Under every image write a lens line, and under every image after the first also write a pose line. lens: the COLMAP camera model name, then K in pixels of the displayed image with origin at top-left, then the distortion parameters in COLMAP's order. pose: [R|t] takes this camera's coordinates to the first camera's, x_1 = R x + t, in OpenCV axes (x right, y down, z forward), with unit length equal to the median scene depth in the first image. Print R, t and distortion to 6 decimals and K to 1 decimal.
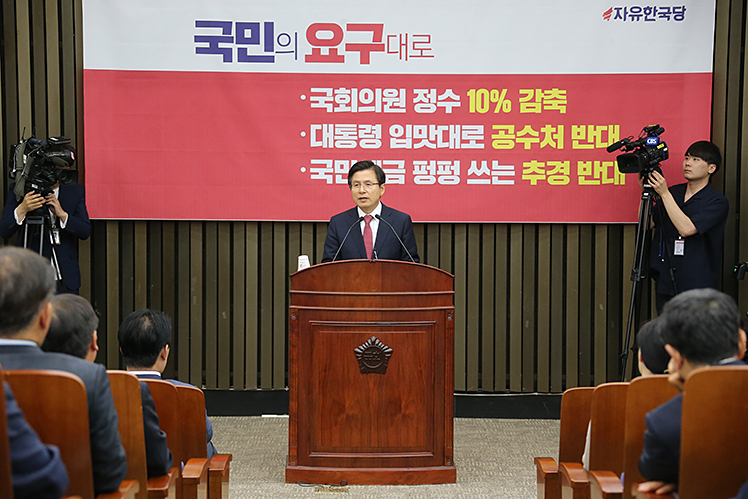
lens RADIAL K [[2516.3, 0, 392.7], [0, 2516.3, 283.1], [0, 0, 1]] dist [1.061165, 0.000000]
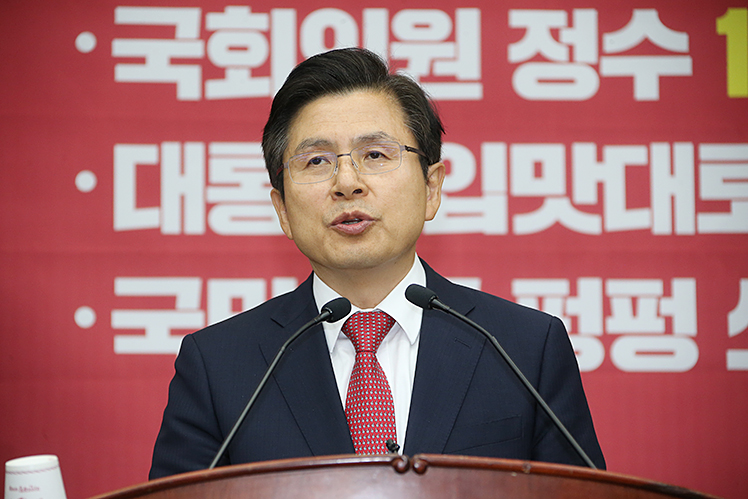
lens RADIAL K [[3706.6, 0, 376.0], [0, 3706.6, 217.9], [0, 0, 1]] dist [0.902535, 0.000000]
pose [[0.999682, -0.010136, 0.023107, -0.014659], [0.015038, 0.974699, -0.223015, 0.029786], [-0.020262, 0.223291, 0.974541, 0.629633]]
